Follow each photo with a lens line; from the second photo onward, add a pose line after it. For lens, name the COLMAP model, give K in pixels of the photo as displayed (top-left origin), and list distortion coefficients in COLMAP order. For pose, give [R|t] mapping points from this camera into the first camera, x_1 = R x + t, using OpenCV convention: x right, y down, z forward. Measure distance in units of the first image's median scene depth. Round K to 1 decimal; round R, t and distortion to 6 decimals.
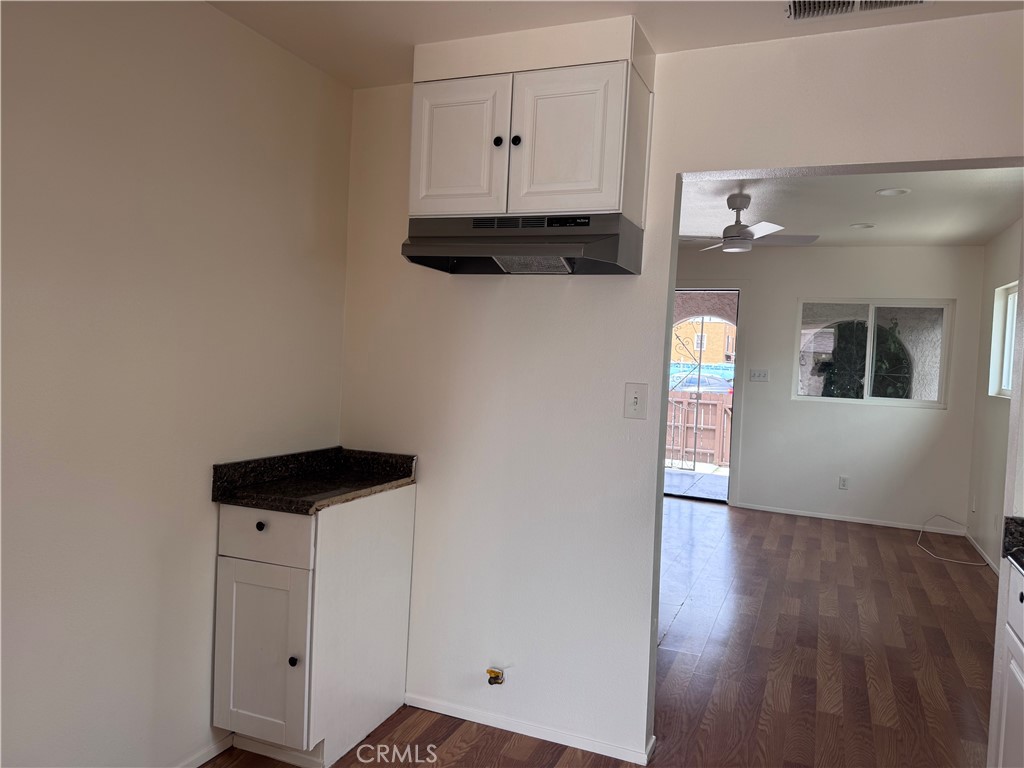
lens RADIAL K [[731.5, 0, 514.6], [0, 731.5, 379.9], [0, 0, 1]] dist [0.003536, -0.002725]
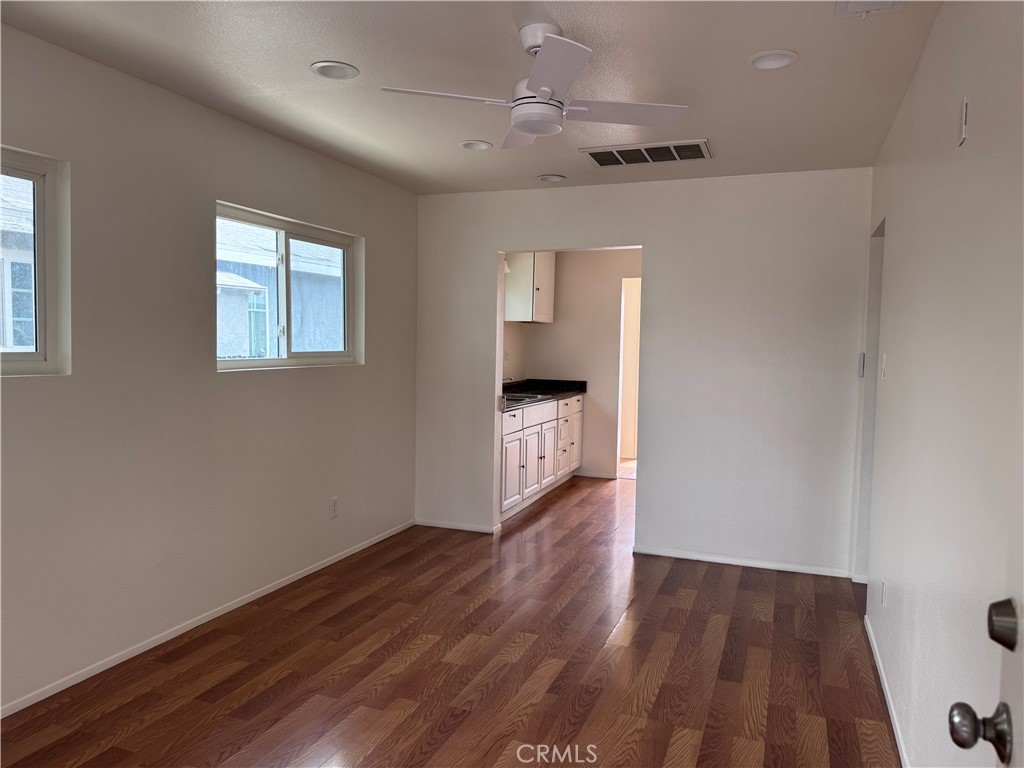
lens RADIAL K [[731.5, 0, 514.6], [0, 731.5, 379.9], [0, 0, 1]] dist [0.003536, -0.002725]
pose [[-0.997459, -0.054922, -0.045373, 0.378062], [-0.058874, 0.994117, 0.090912, -0.045719], [0.040113, 0.093352, -0.994825, 1.753033]]
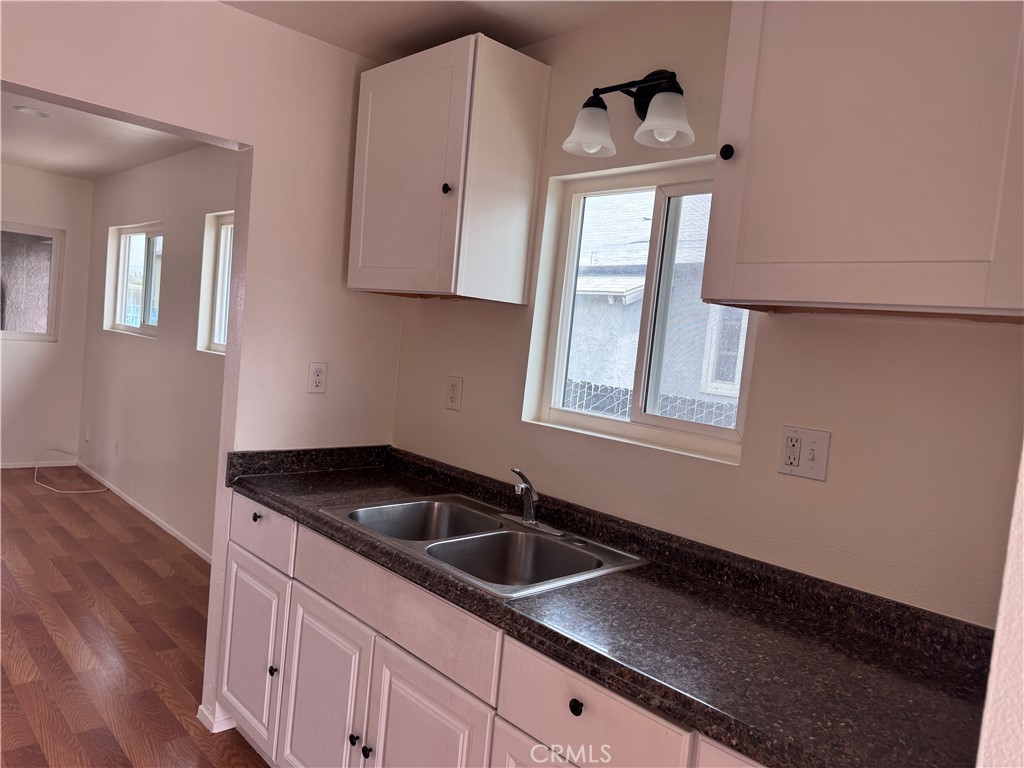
lens RADIAL K [[731.5, 0, 514.6], [0, 731.5, 379.9], [0, 0, 1]] dist [0.003536, -0.002725]
pose [[0.396677, -0.060012, 0.915995, -0.111175], [-0.040040, 0.995780, 0.082578, -0.023010], [-0.917085, -0.069433, 0.392600, 0.061729]]
